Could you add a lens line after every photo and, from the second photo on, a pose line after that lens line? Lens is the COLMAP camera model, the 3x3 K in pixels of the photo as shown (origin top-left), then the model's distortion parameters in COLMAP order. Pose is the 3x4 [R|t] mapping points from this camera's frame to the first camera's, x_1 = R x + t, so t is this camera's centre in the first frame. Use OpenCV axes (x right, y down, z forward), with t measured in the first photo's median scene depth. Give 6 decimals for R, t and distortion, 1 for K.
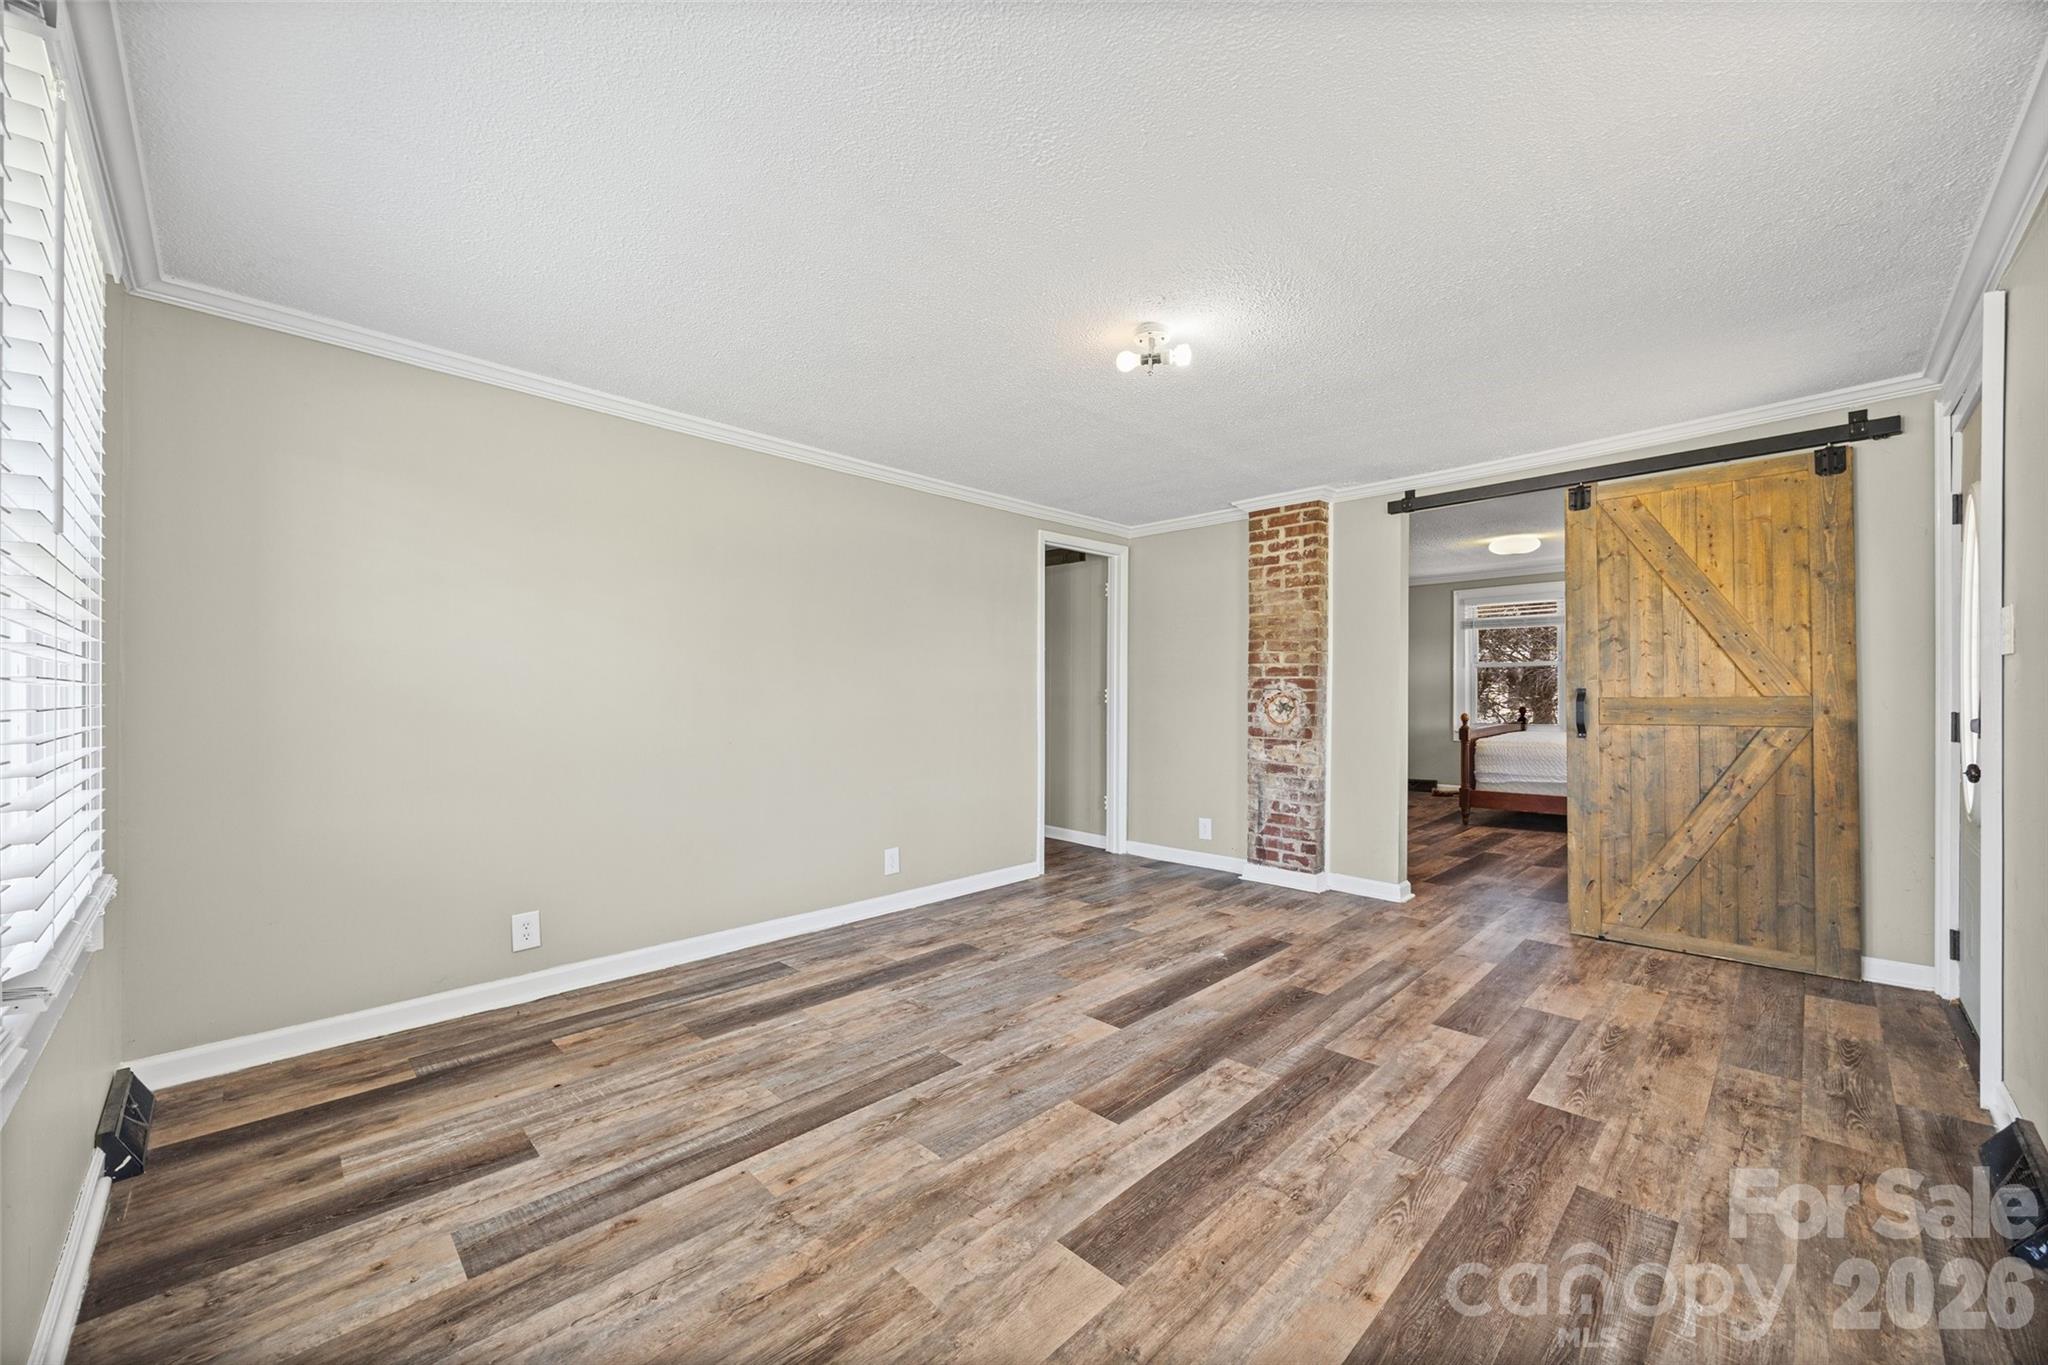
lens RADIAL K [[790.4, 0, 1025.0], [0, 790.4, 690.5], [0, 0, 1]] dist [-0.003378, 0.000379]
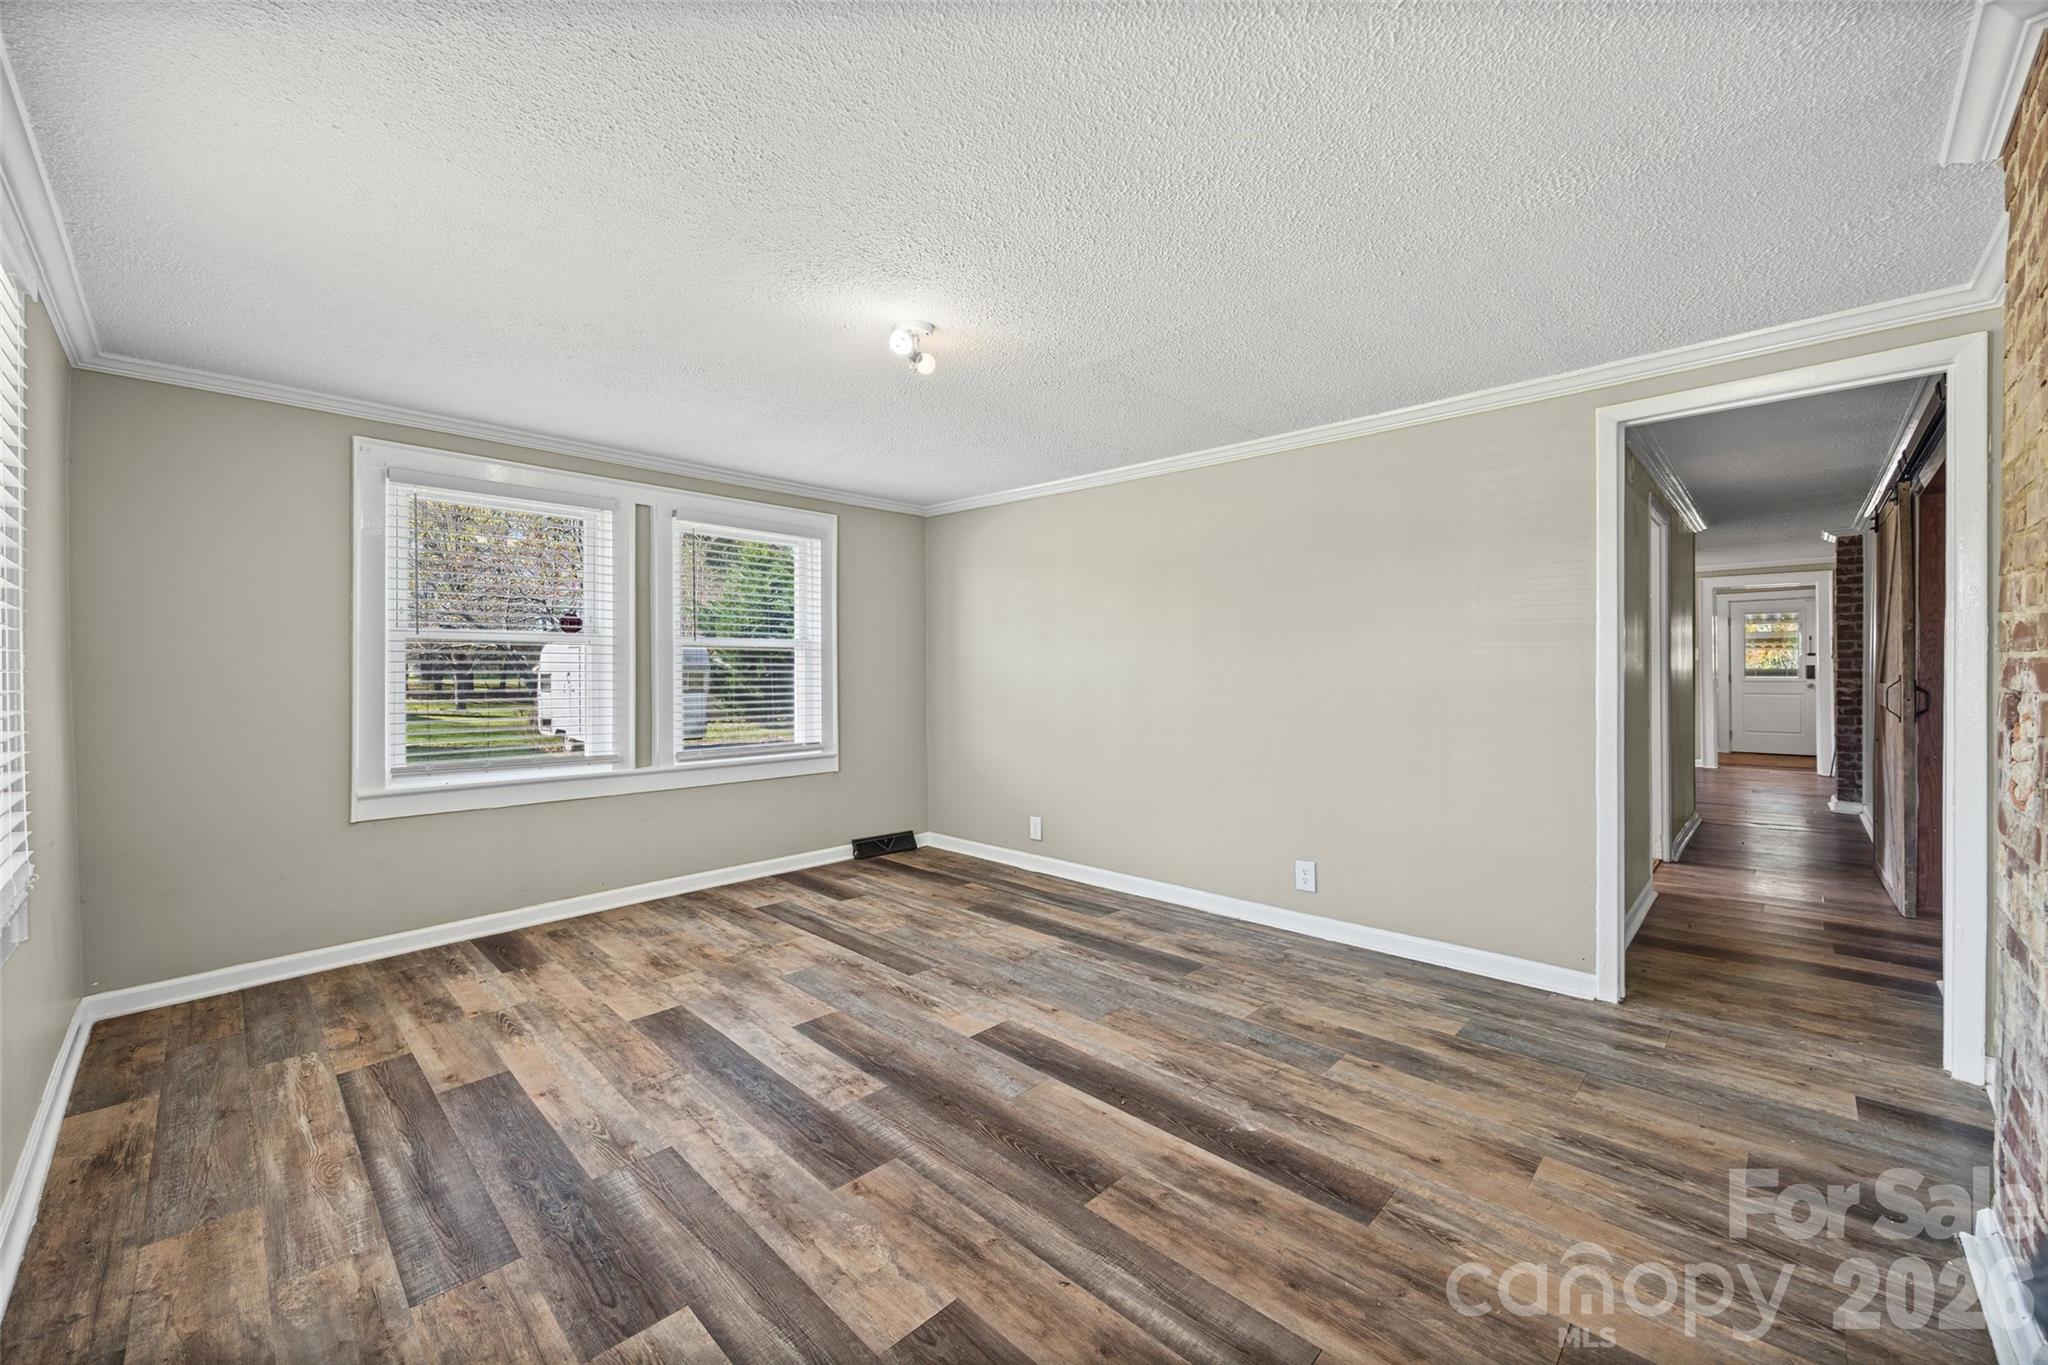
lens RADIAL K [[800.8, 0, 1018.8], [0, 800.8, 678.8], [0, 0, 1]] dist [-0.002476, -0.000163]
pose [[0.002154, 0.007890, -0.999967, 0.878638], [0.005105, 0.999956, 0.007901, -0.007288], [0.999985, -0.005122, 0.002114, 0.862962]]
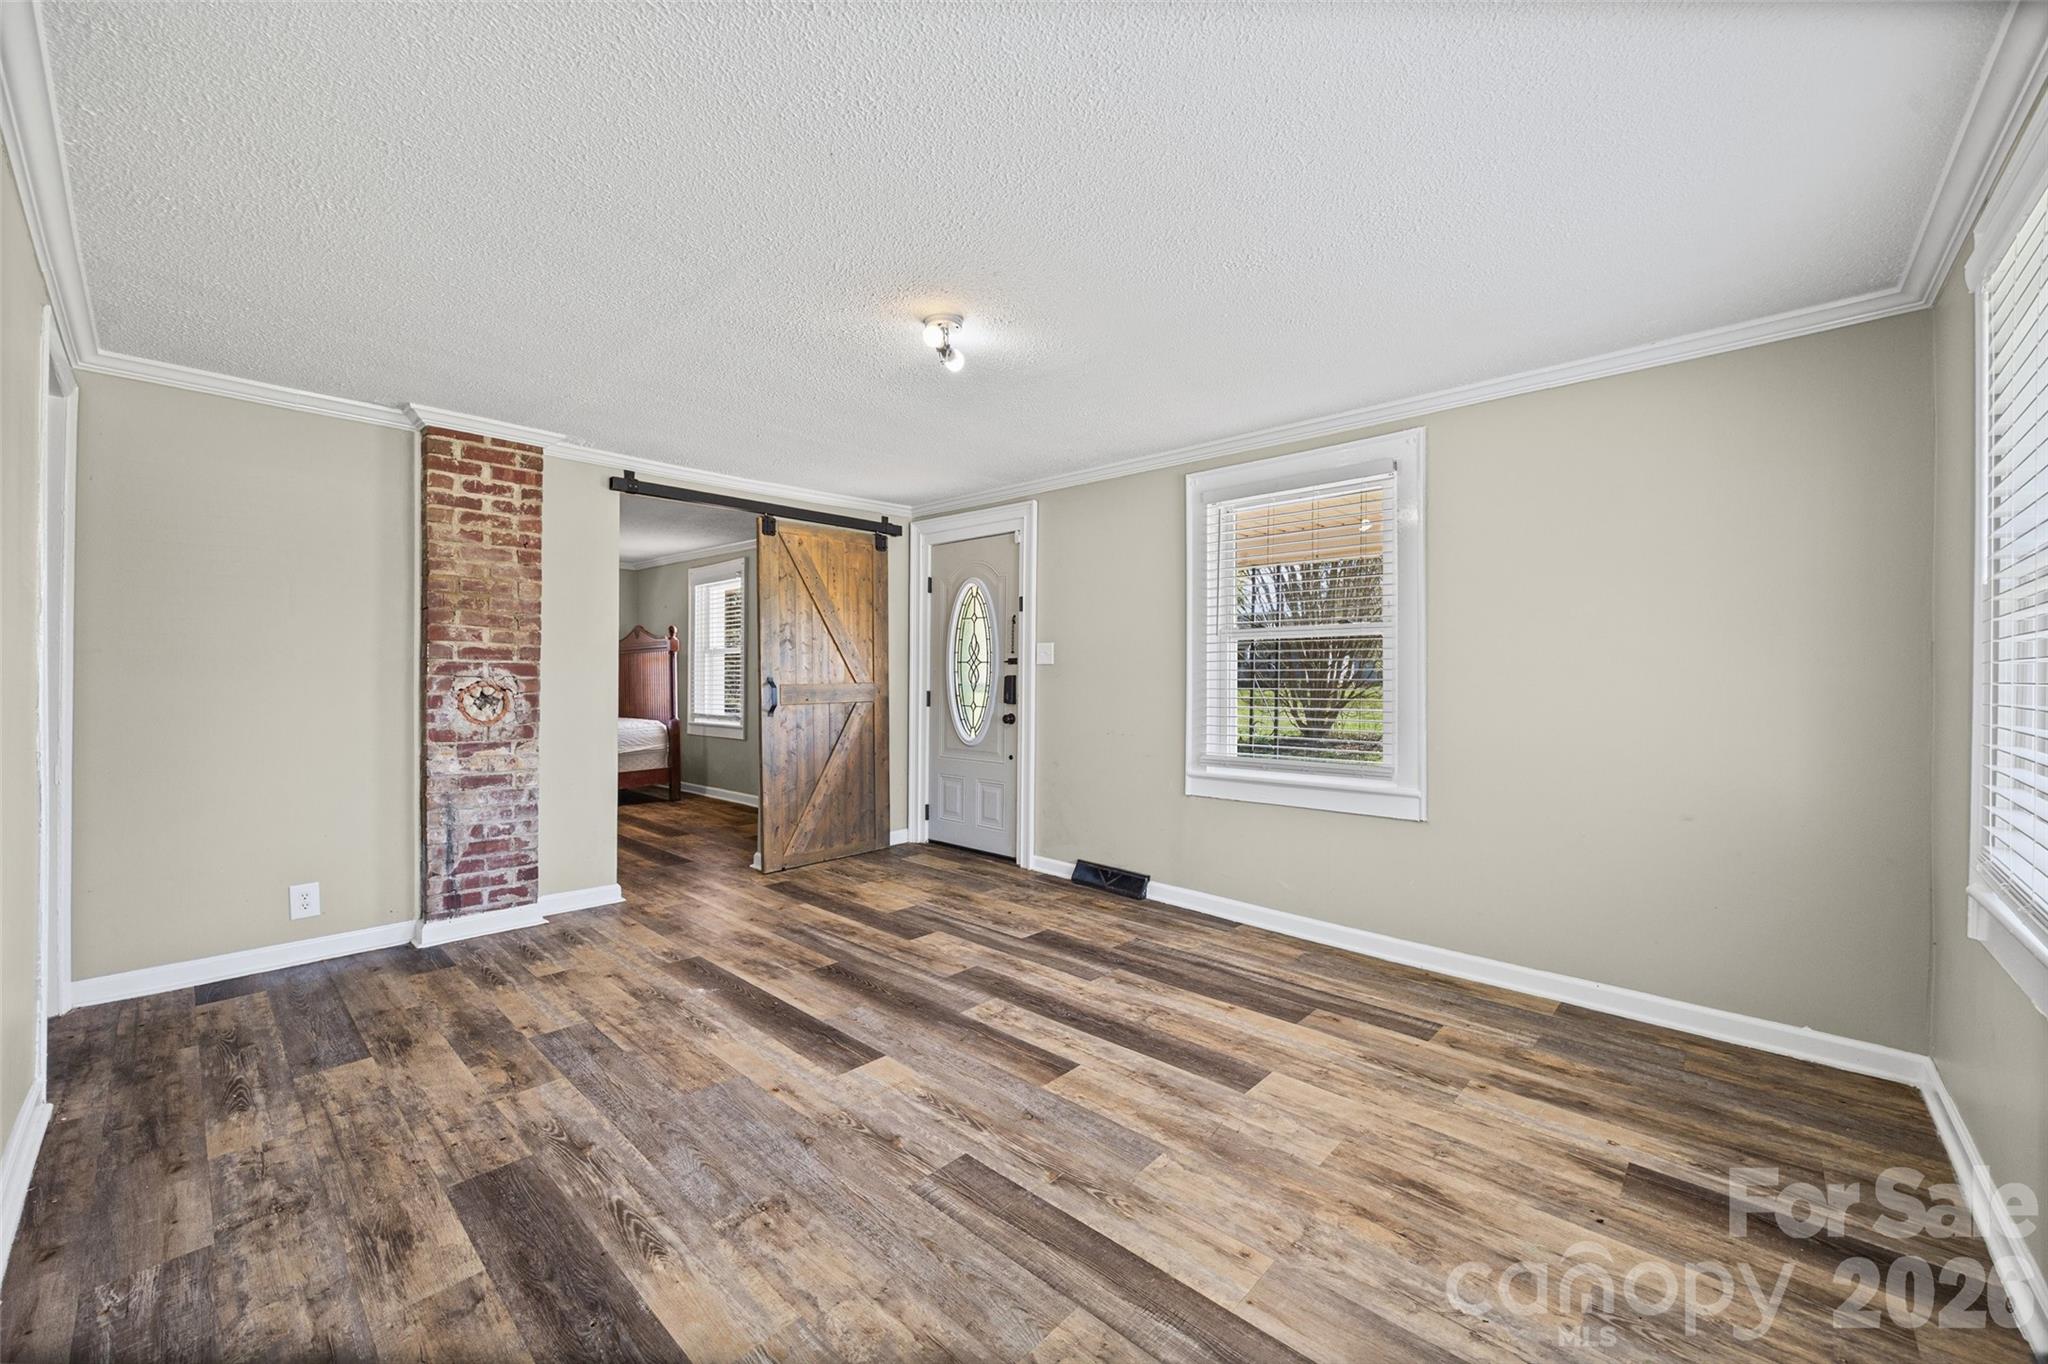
lens RADIAL K [[790.4, 0, 1025.0], [0, 790.4, 690.0], [0, 0, 1]] dist [-0.003378, 0.000379]
pose [[-0.041327, -0.015965, 0.999018, -0.639389], [-0.005867, 0.999859, 0.015735, -0.005569], [-0.999128, -0.005211, -0.041415, 0.716935]]
